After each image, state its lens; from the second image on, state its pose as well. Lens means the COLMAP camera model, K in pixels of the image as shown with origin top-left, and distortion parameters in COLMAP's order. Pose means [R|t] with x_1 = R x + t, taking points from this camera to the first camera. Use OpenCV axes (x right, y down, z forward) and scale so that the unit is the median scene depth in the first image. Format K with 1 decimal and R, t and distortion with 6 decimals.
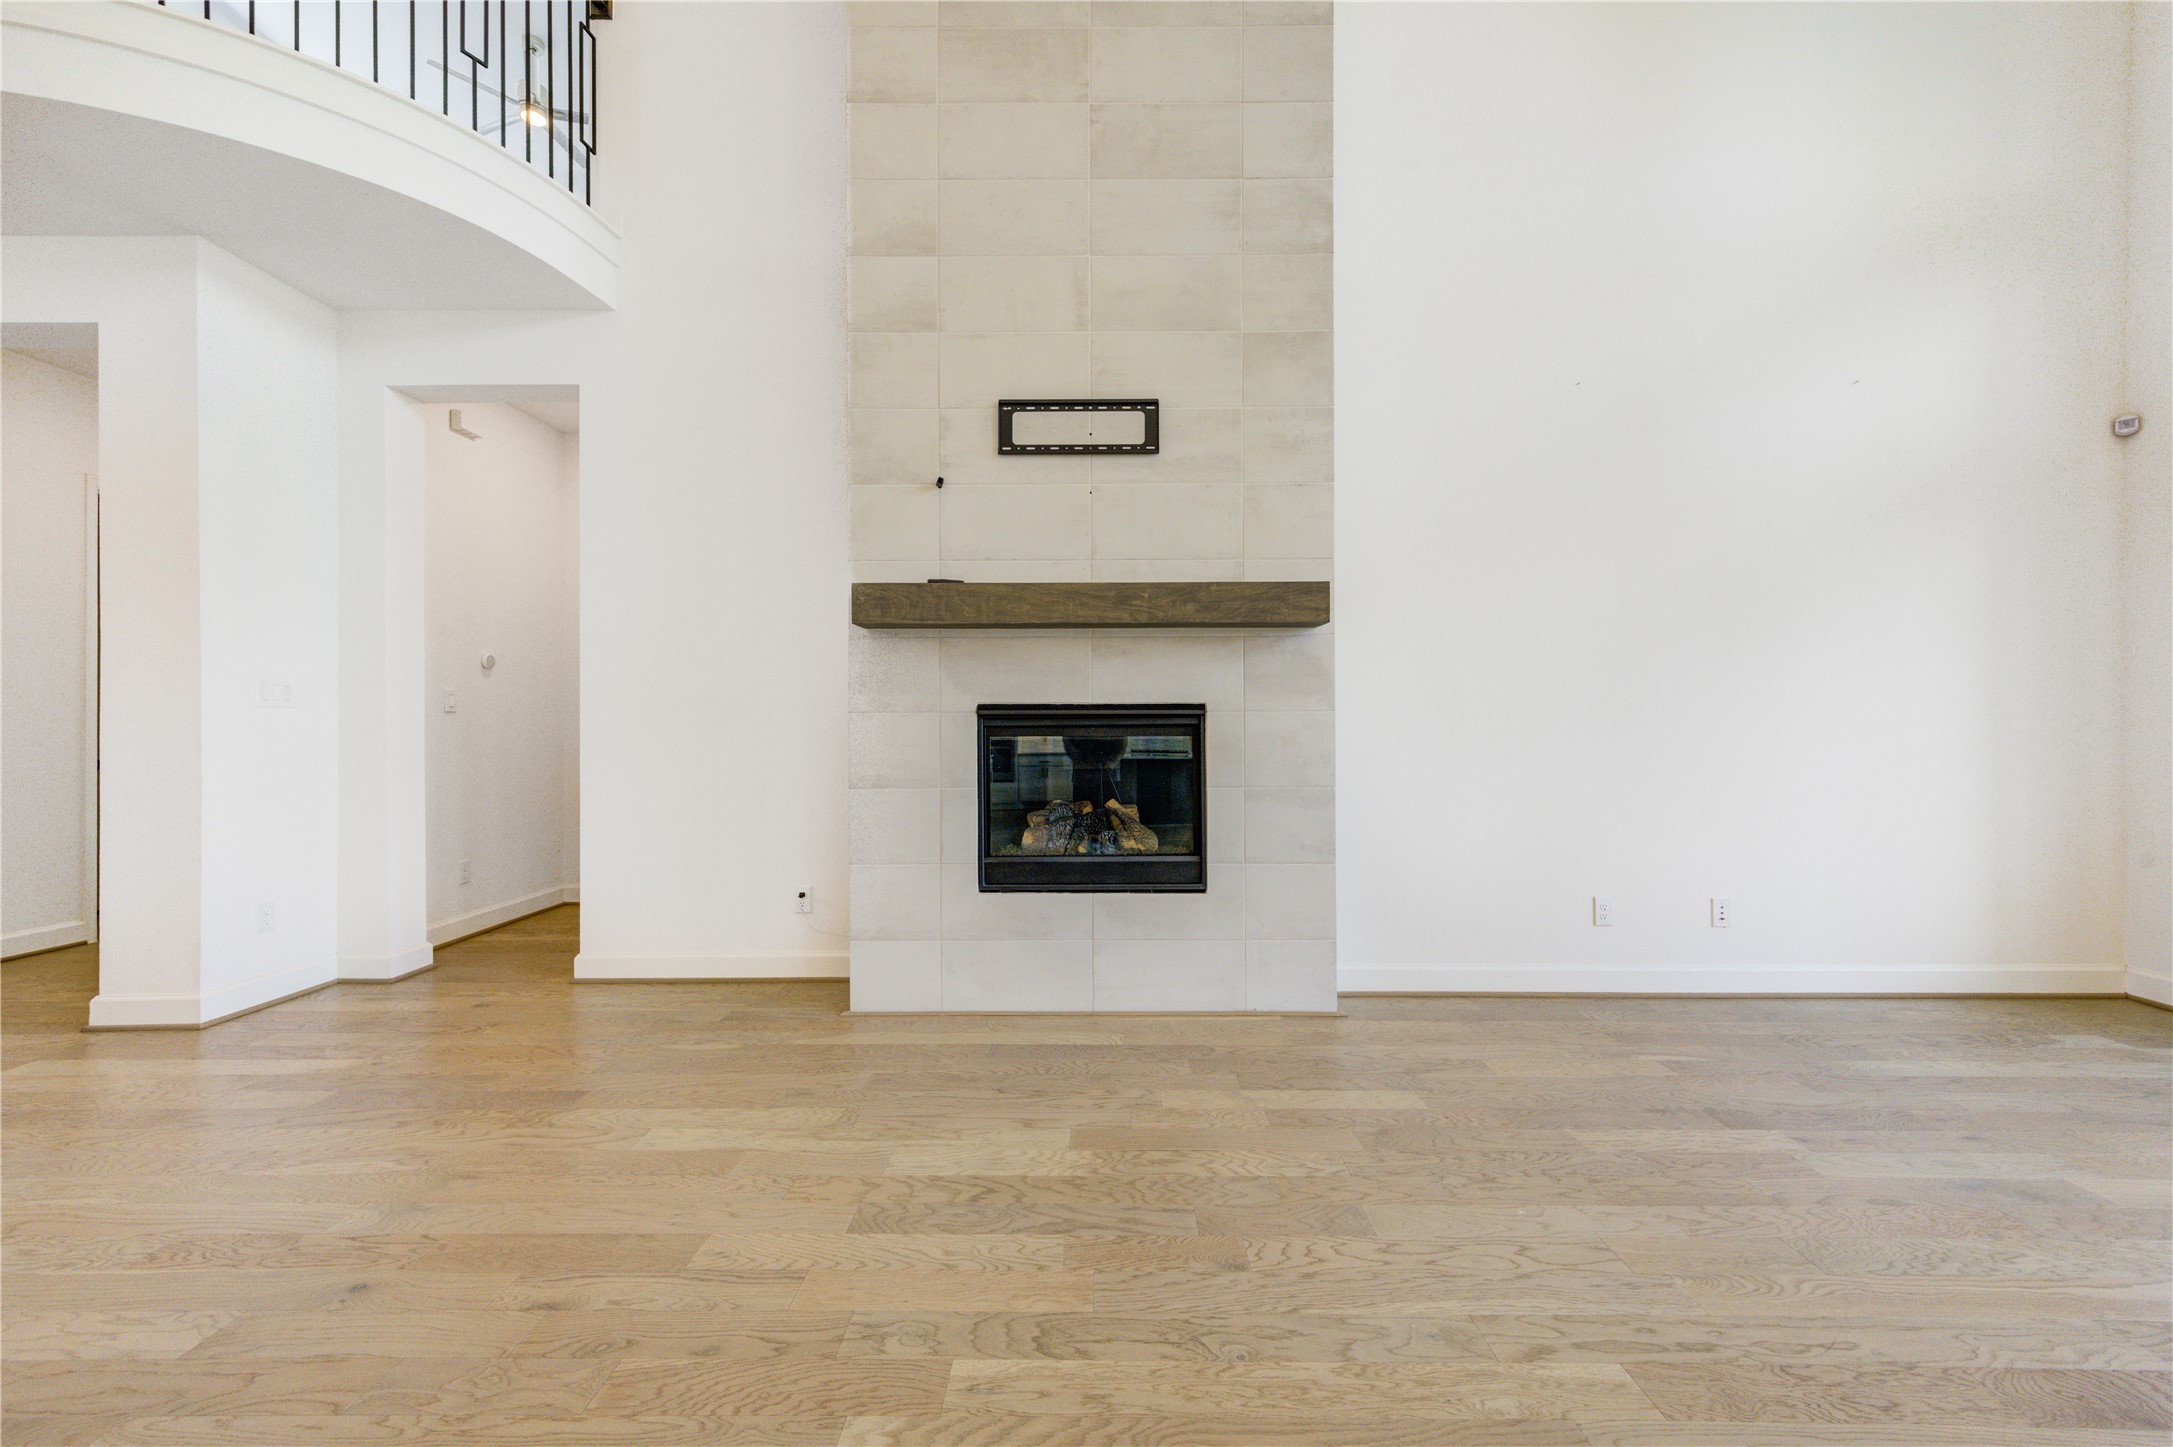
lens RADIAL K [[852.2, 0, 1090.1], [0, 852.2, 727.9], [0, 0, 1]] dist [0.002159, -0.000053]
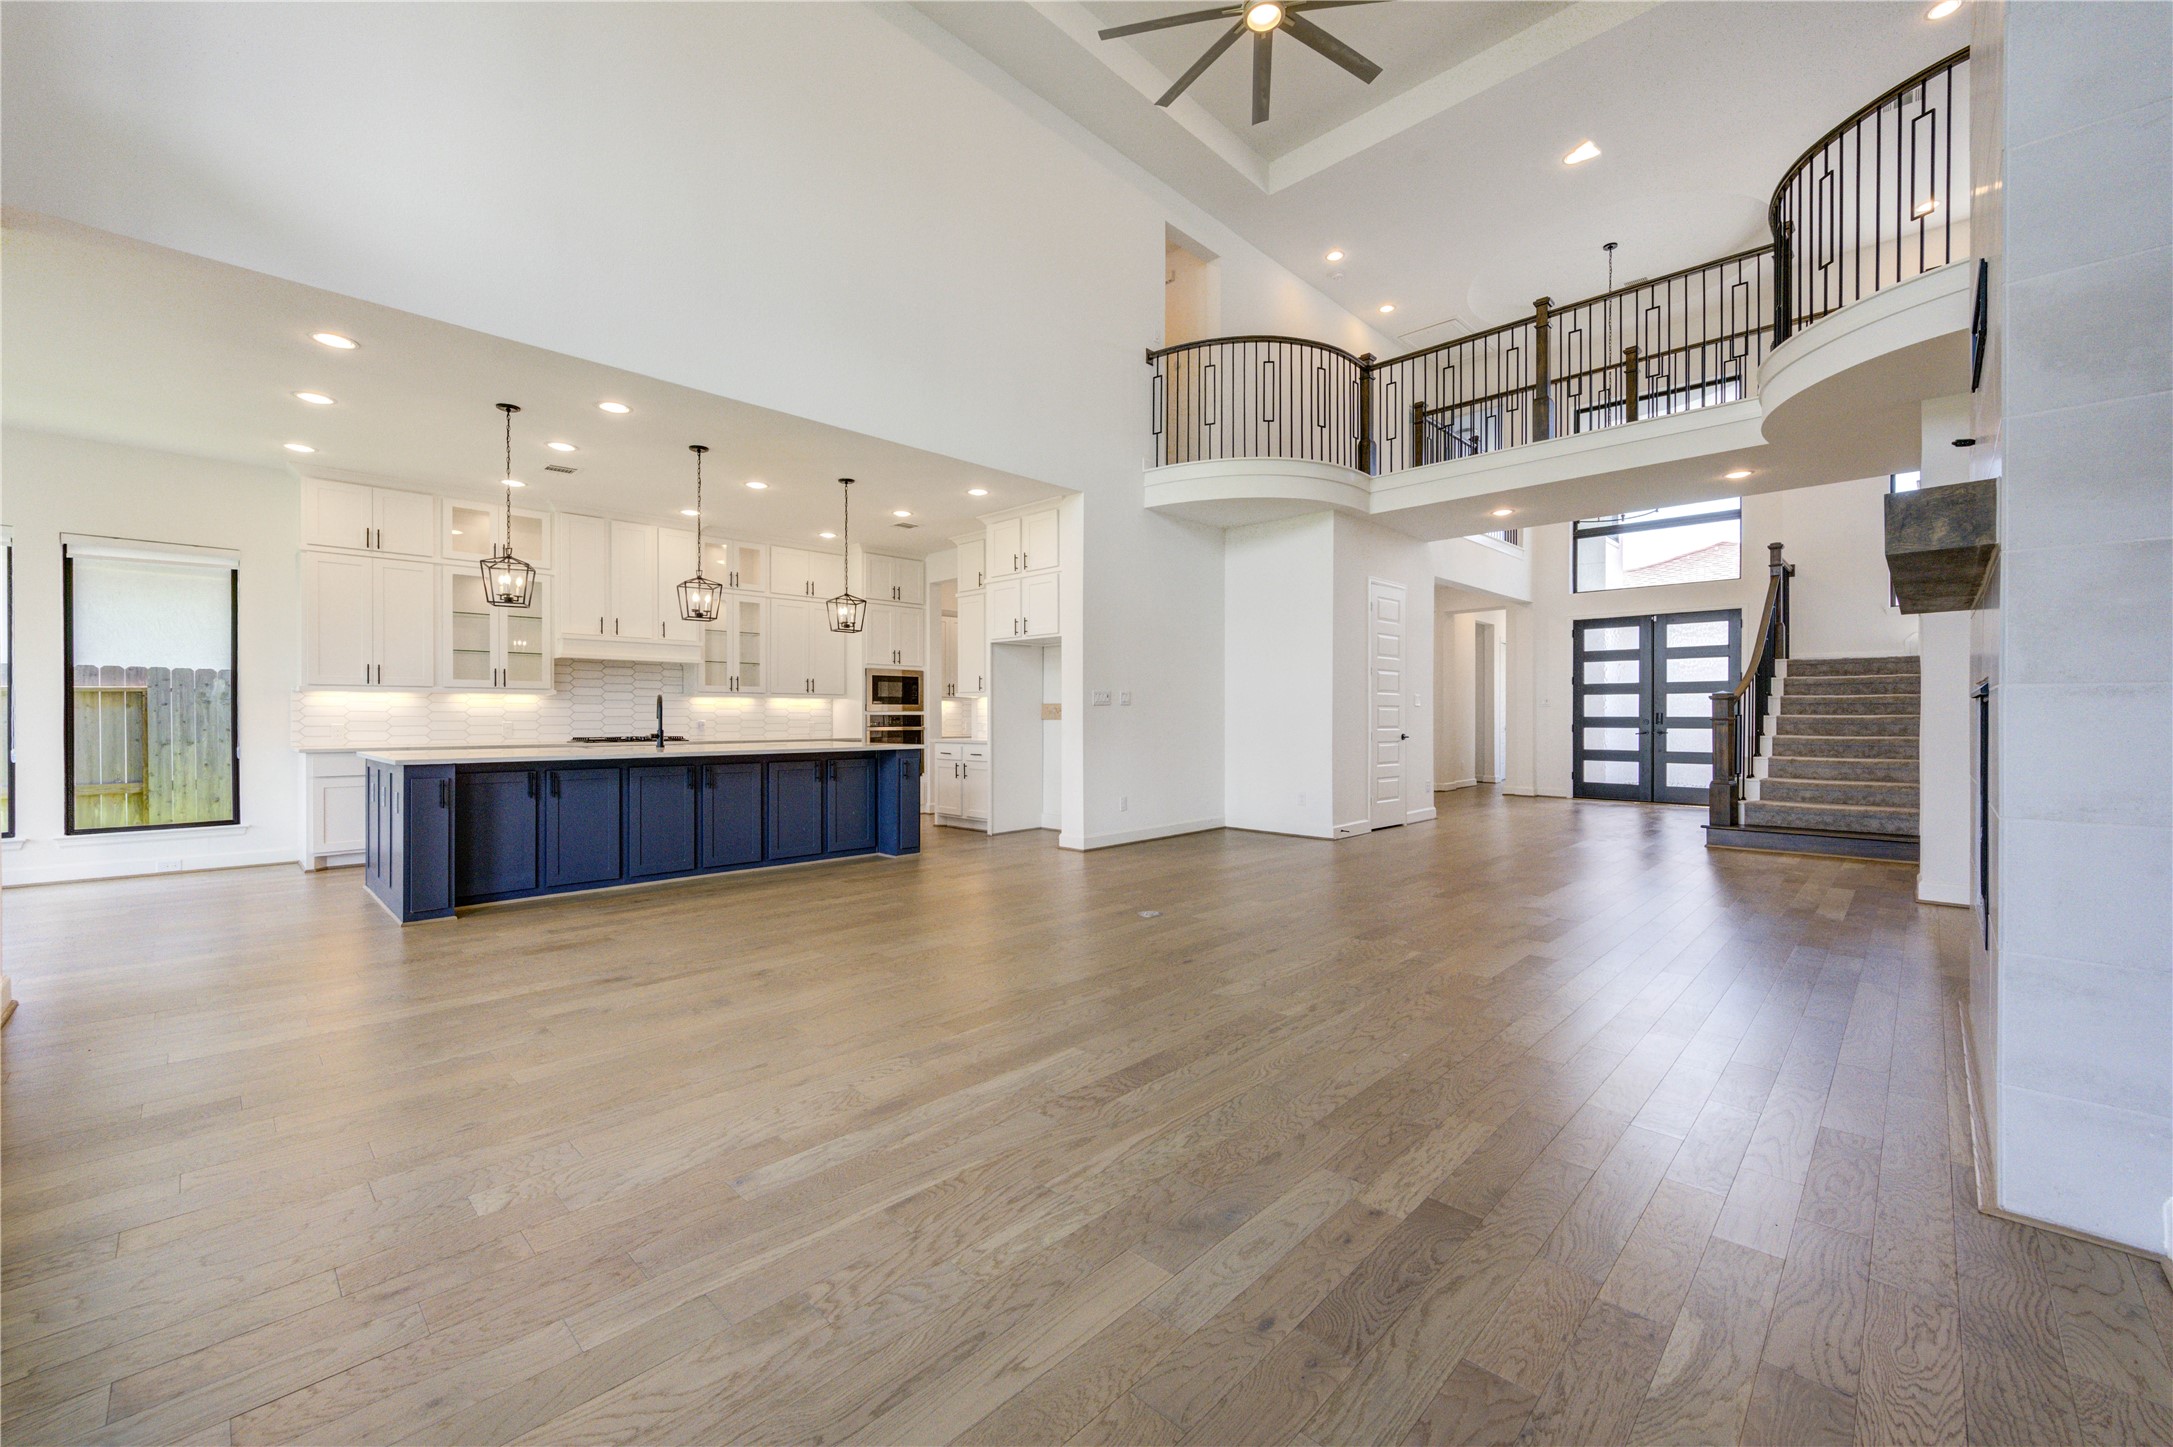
lens RADIAL K [[852.2, 0, 1088.6], [0, 852.2, 719.6], [0, 0, 1]] dist [0.002159, -0.000053]
pose [[-0.692019, 0.007193, -0.721843, 1.128124], [0.003836, 0.999973, 0.006287, -0.003281], [0.721869, 0.001582, -0.692028, 0.954122]]
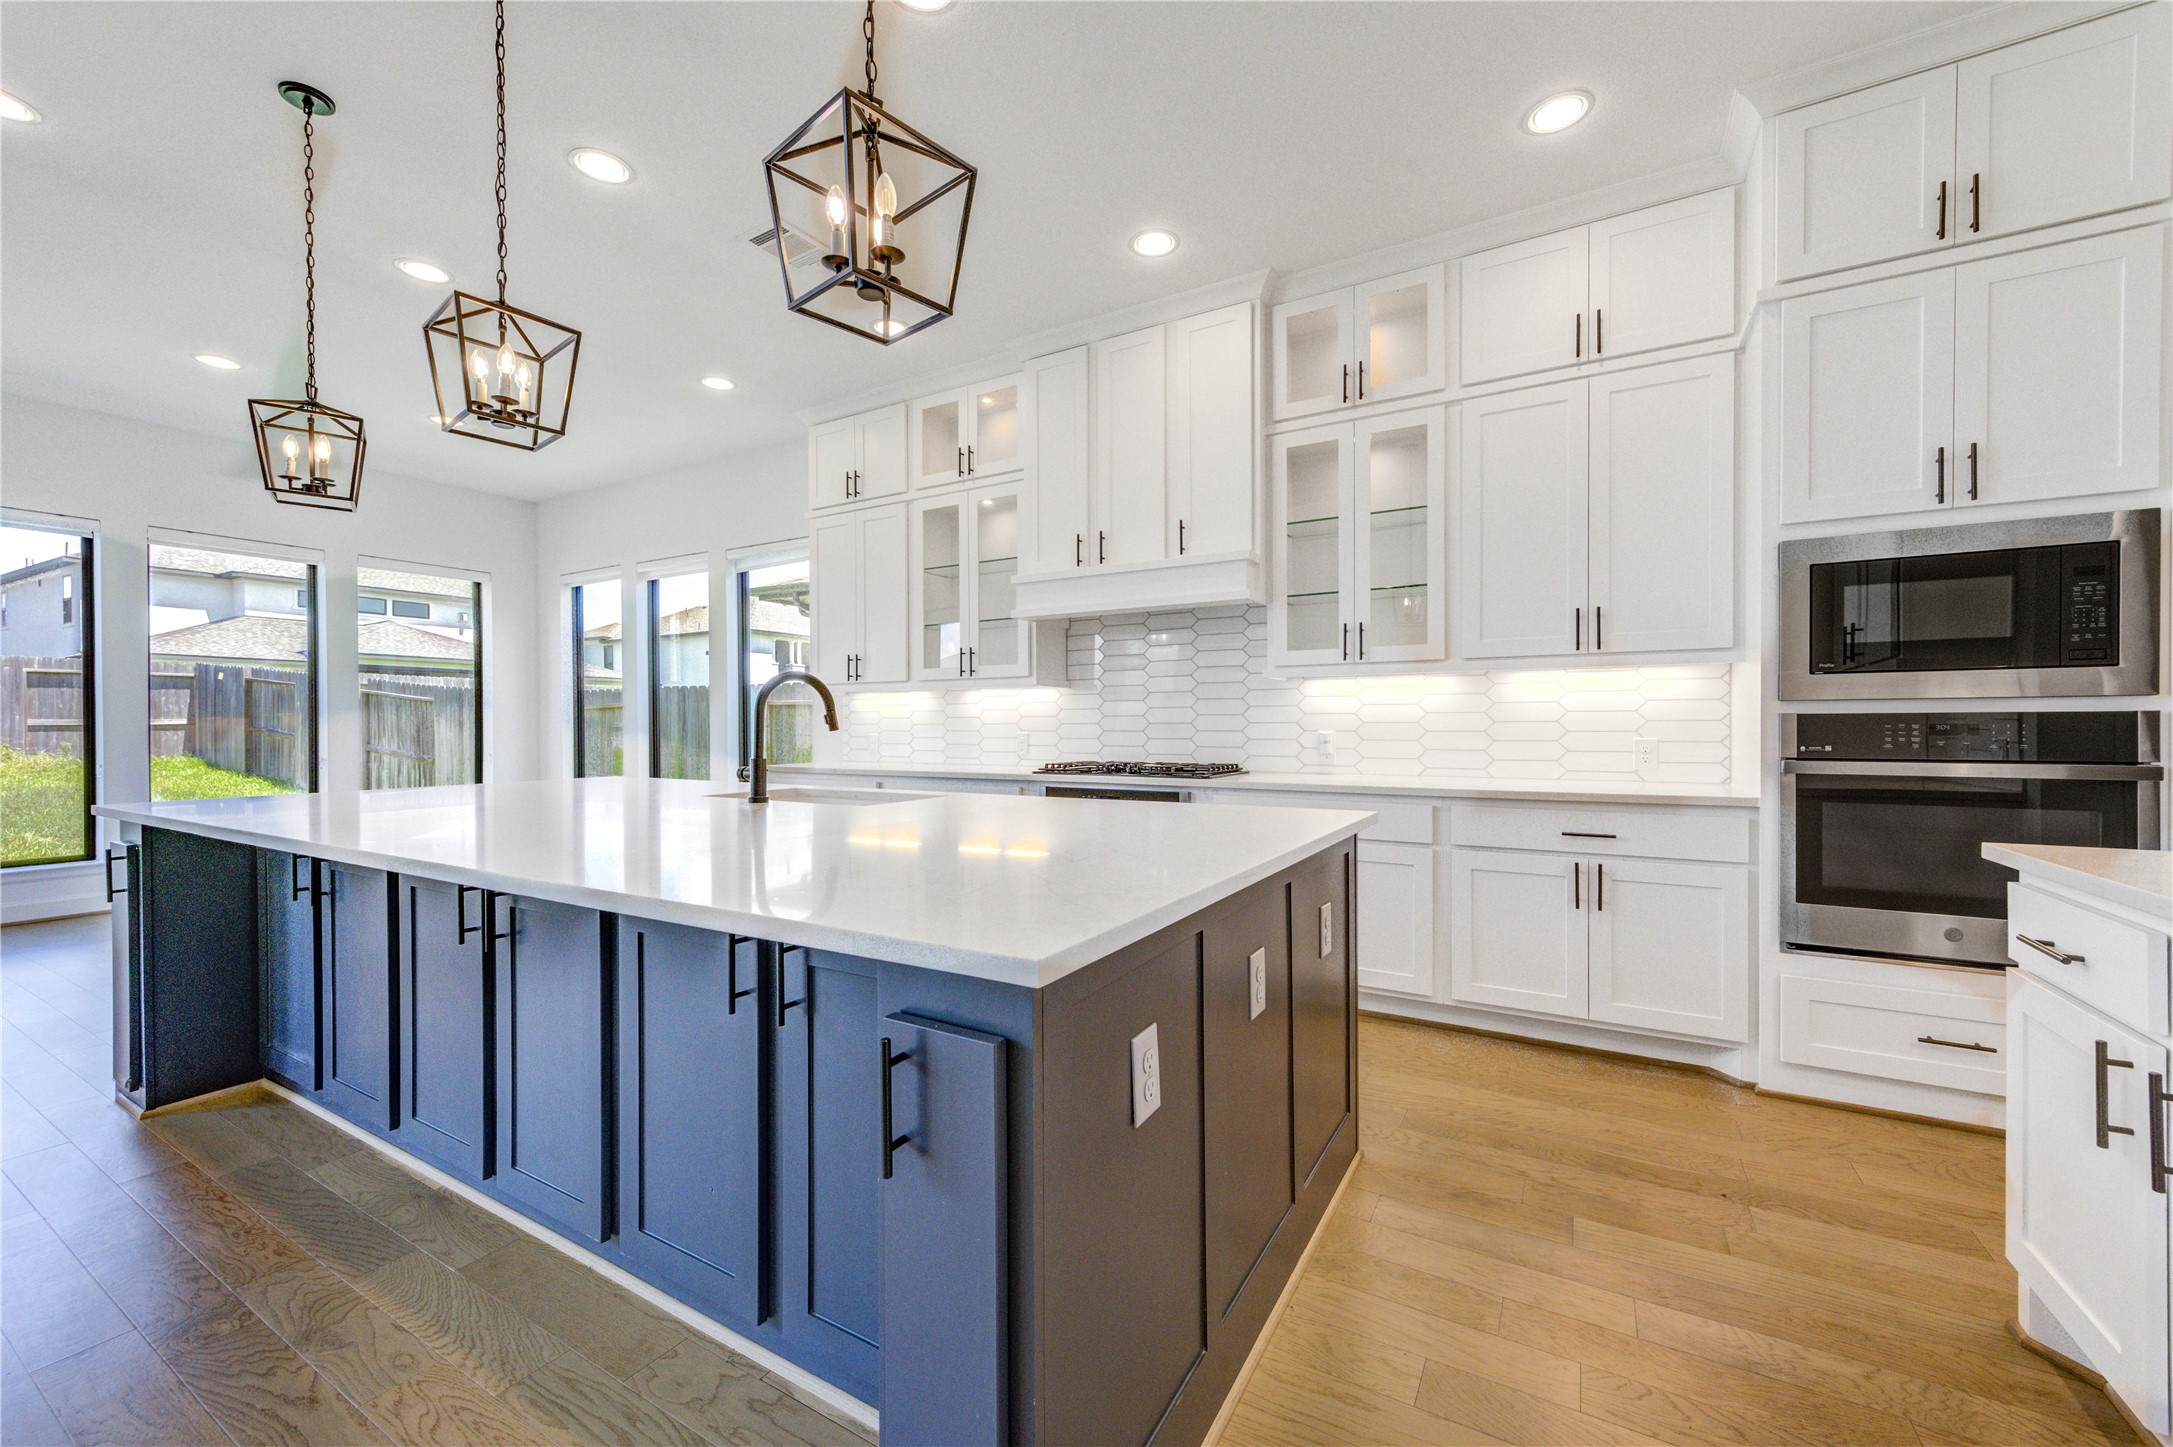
lens RADIAL K [[852.2, 0, 1082.4], [0, 852.2, 727.4], [0, 0, 1]] dist [0.002159, -0.000053]
pose [[-0.865407, 0.005236, 0.501042, -0.252557], [0.006866, 0.999975, 0.001410, 0.000978], [-0.501022, 0.004661, -0.865422, -0.570394]]
